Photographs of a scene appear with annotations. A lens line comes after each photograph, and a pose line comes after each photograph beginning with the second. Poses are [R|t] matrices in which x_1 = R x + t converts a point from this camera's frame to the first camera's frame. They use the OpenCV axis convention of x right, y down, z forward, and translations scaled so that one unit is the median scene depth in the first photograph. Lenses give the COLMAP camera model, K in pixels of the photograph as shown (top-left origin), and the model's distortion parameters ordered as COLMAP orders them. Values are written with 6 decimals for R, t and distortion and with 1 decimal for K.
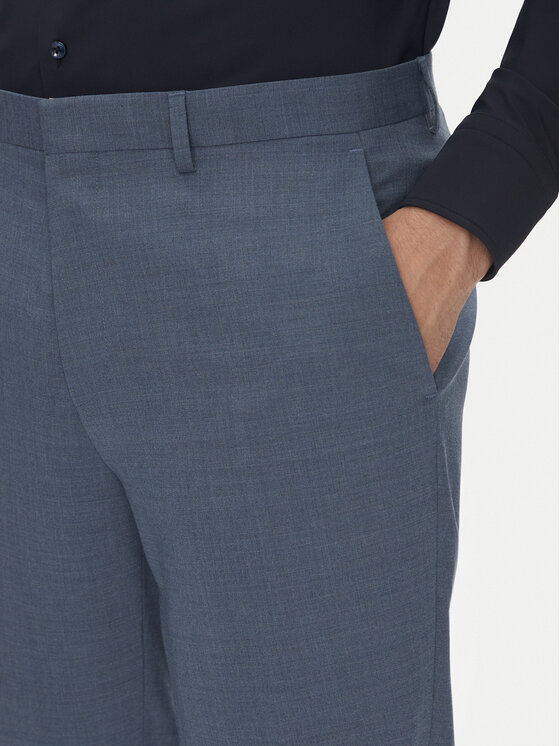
lens RADIAL K [[2212.9, 0, 280.0], [0, 2212.9, 373.0], [0, 0, 1]] dist [-0.014966, -2.121378]
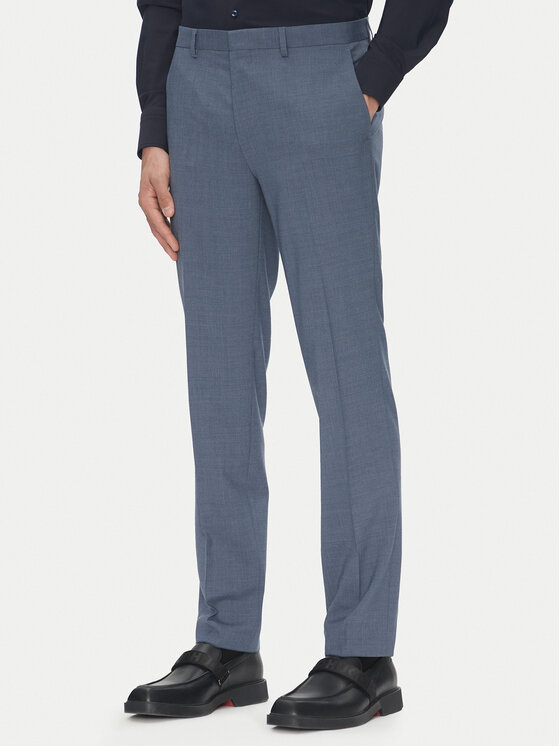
lens RADIAL K [[2212.9, 0, 280.0], [0, 2212.9, 373.0], [0, 0, 1]] dist [-0.014966, -2.121378]
pose [[0.999933, 0.004705, 0.010569, -0.074347], [-0.004931, 0.999757, 0.021468, 0.237832], [-0.010466, -0.021519, 0.999714, -1.714339]]
